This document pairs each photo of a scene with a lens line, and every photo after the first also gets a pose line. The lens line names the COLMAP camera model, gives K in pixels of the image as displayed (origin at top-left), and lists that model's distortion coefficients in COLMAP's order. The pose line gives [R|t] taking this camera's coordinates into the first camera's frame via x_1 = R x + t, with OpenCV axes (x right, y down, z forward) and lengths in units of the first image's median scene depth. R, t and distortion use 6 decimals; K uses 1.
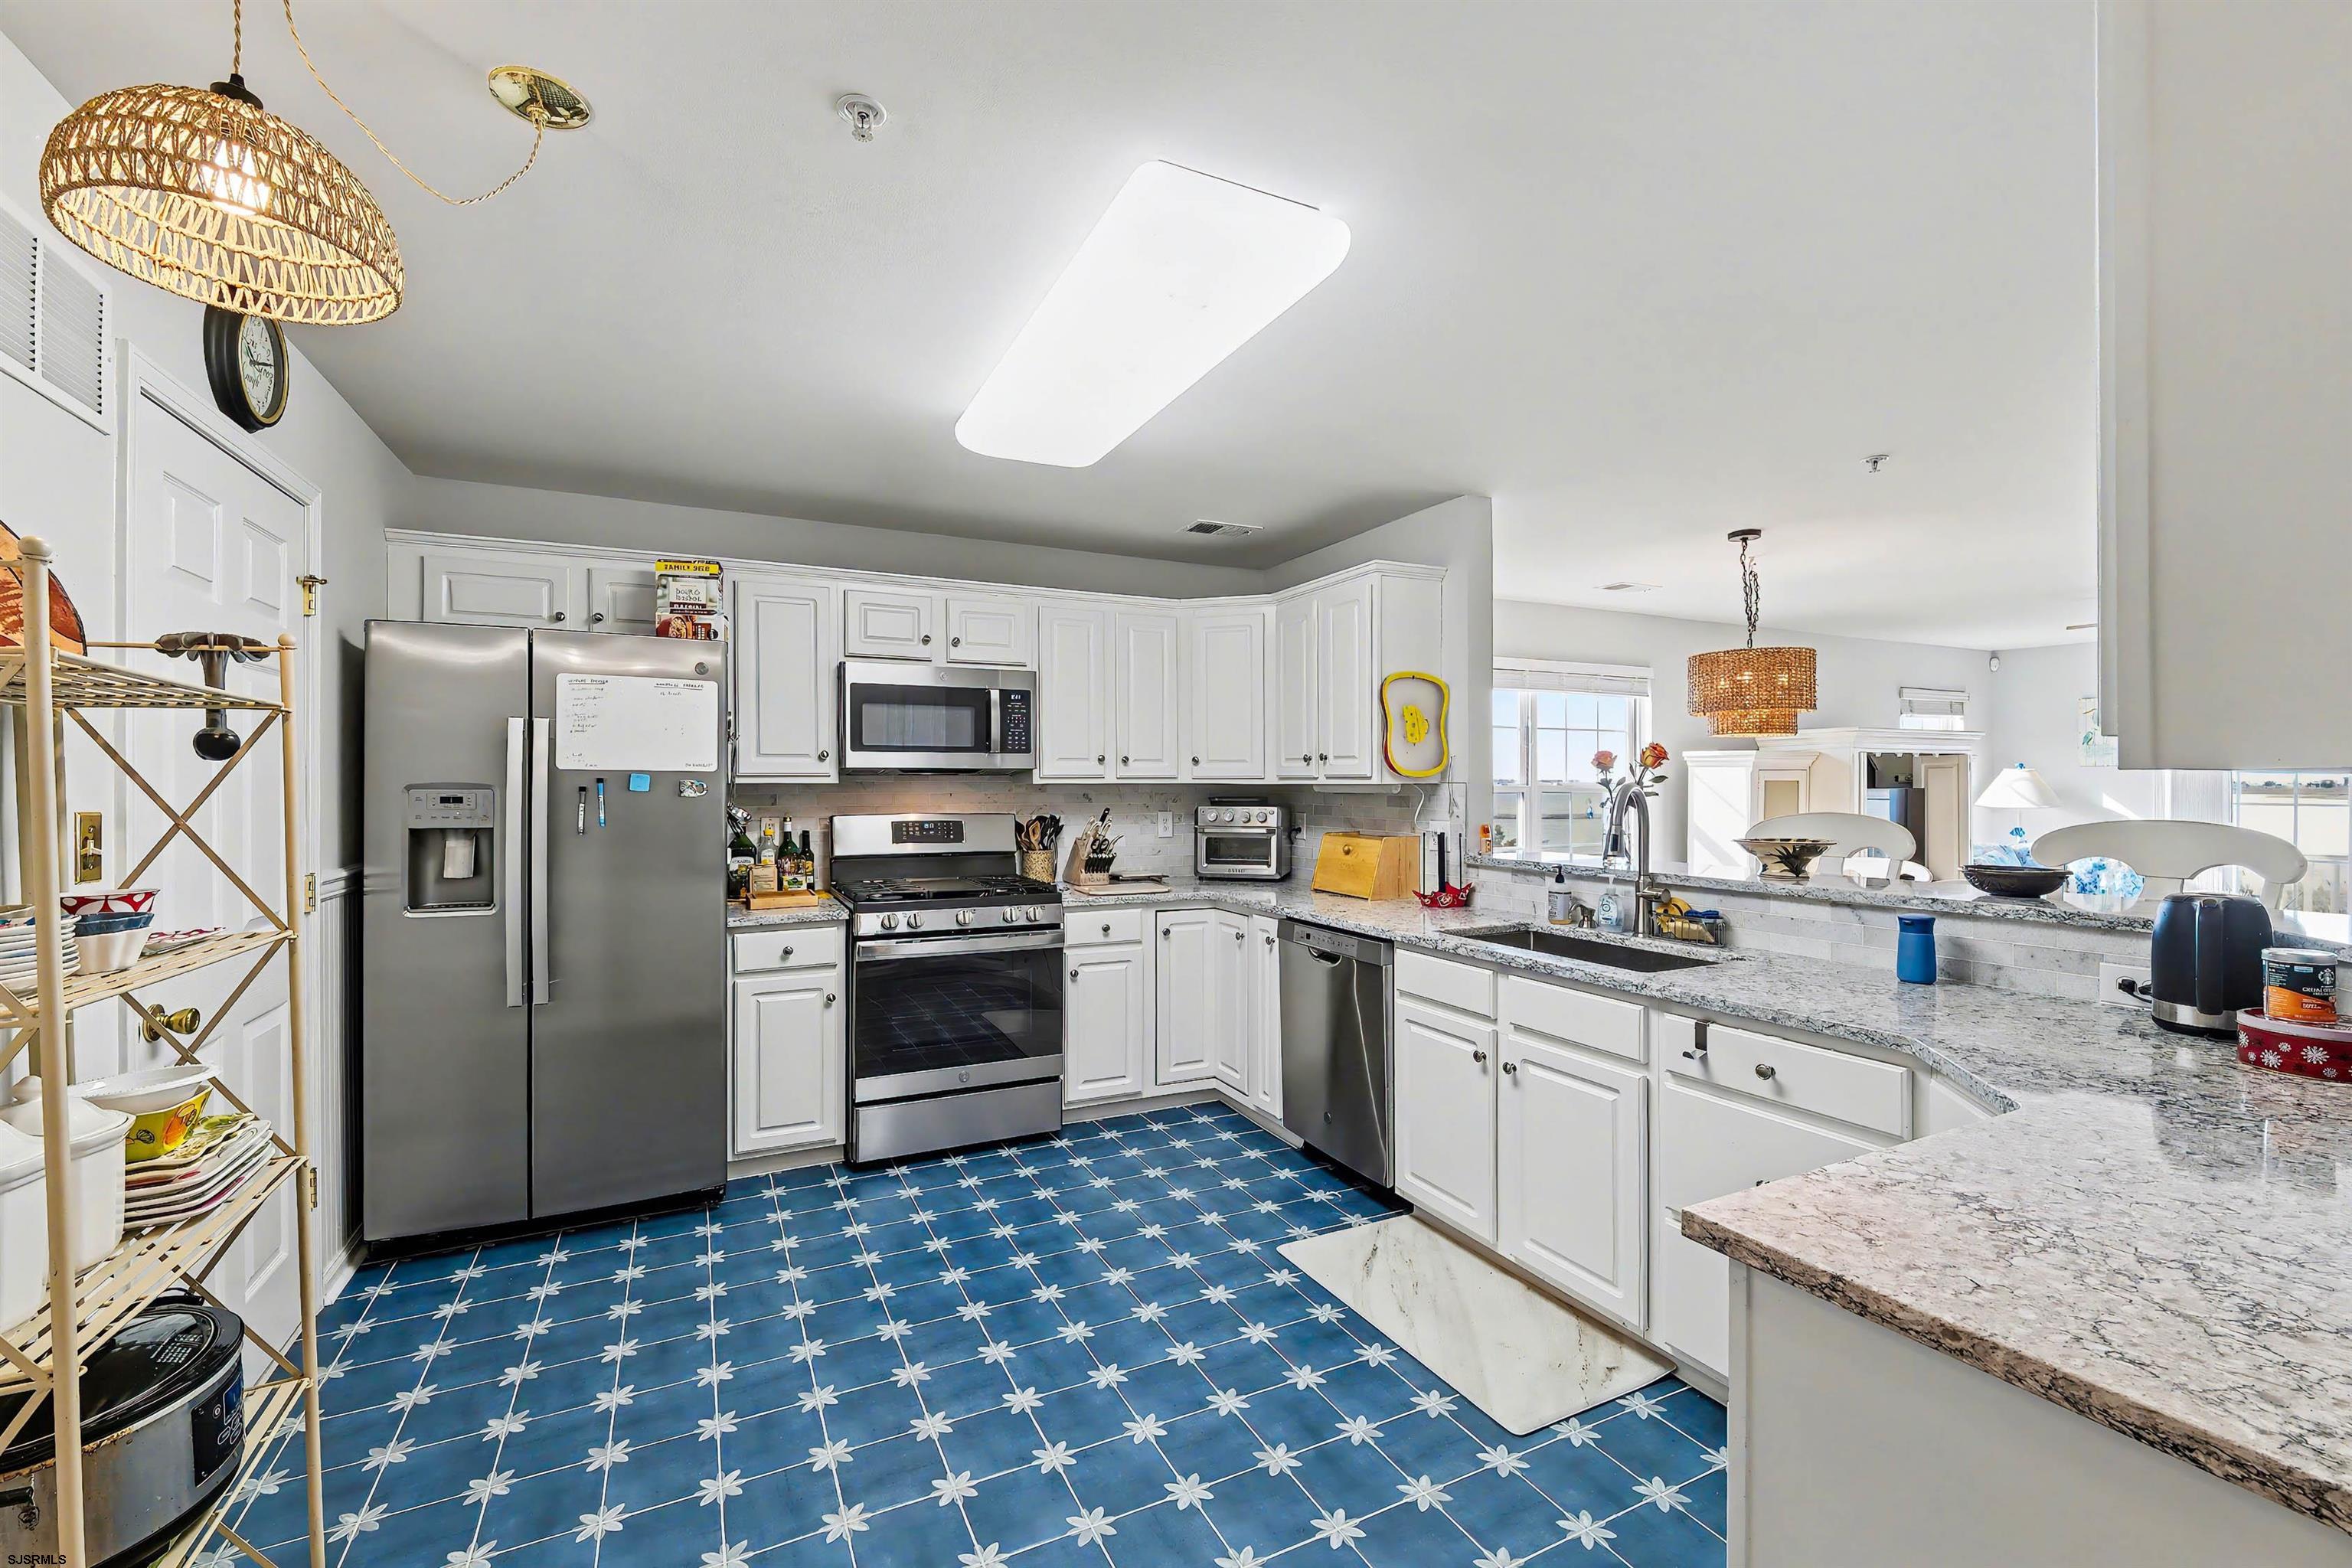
lens RADIAL K [[989.5, 0, 1179.1], [0, 989.5, 786.7], [0, 0, 1]] dist [-0.012154, 0.000019]
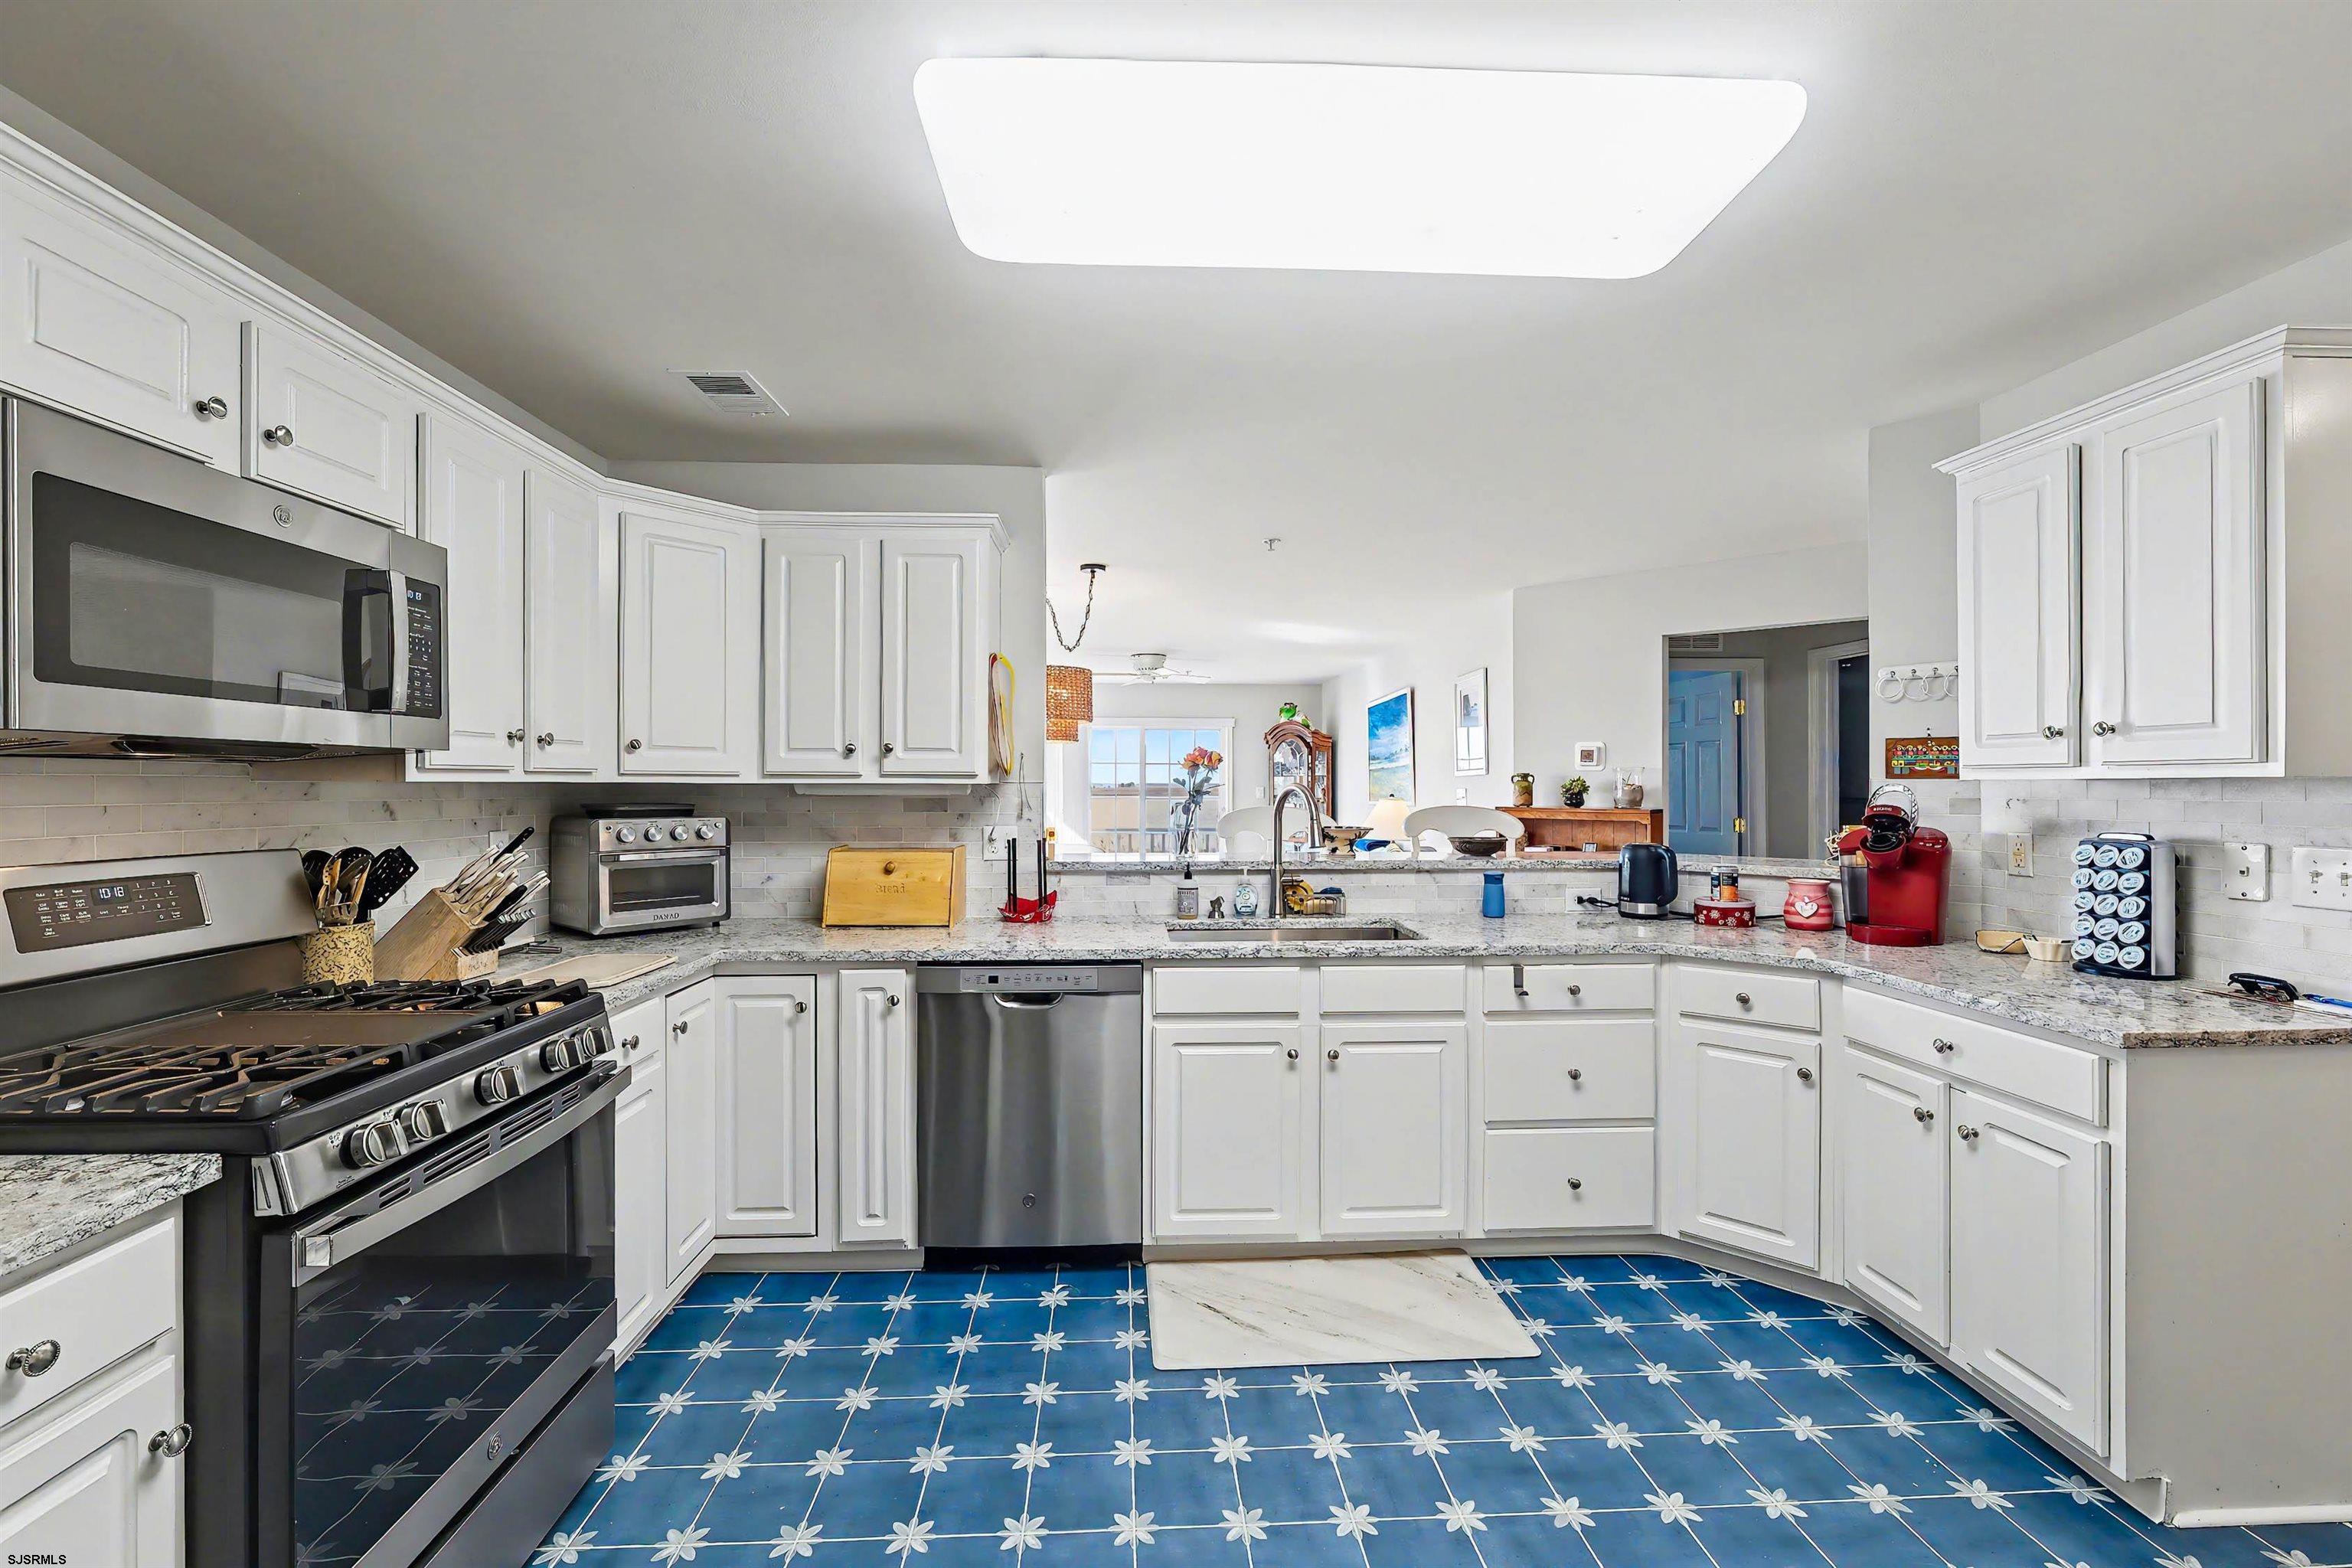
lens RADIAL K [[960.5, 0, 1168.6], [0, 960.5, 784.7], [0, 0, 1]] dist [-0.004304, -0.000288]
pose [[0.392269, -0.000487, 0.919851, -0.519718], [0.002857, 0.999996, -0.000689, -0.001105], [-0.919846, 0.002898, 0.392268, 0.588476]]
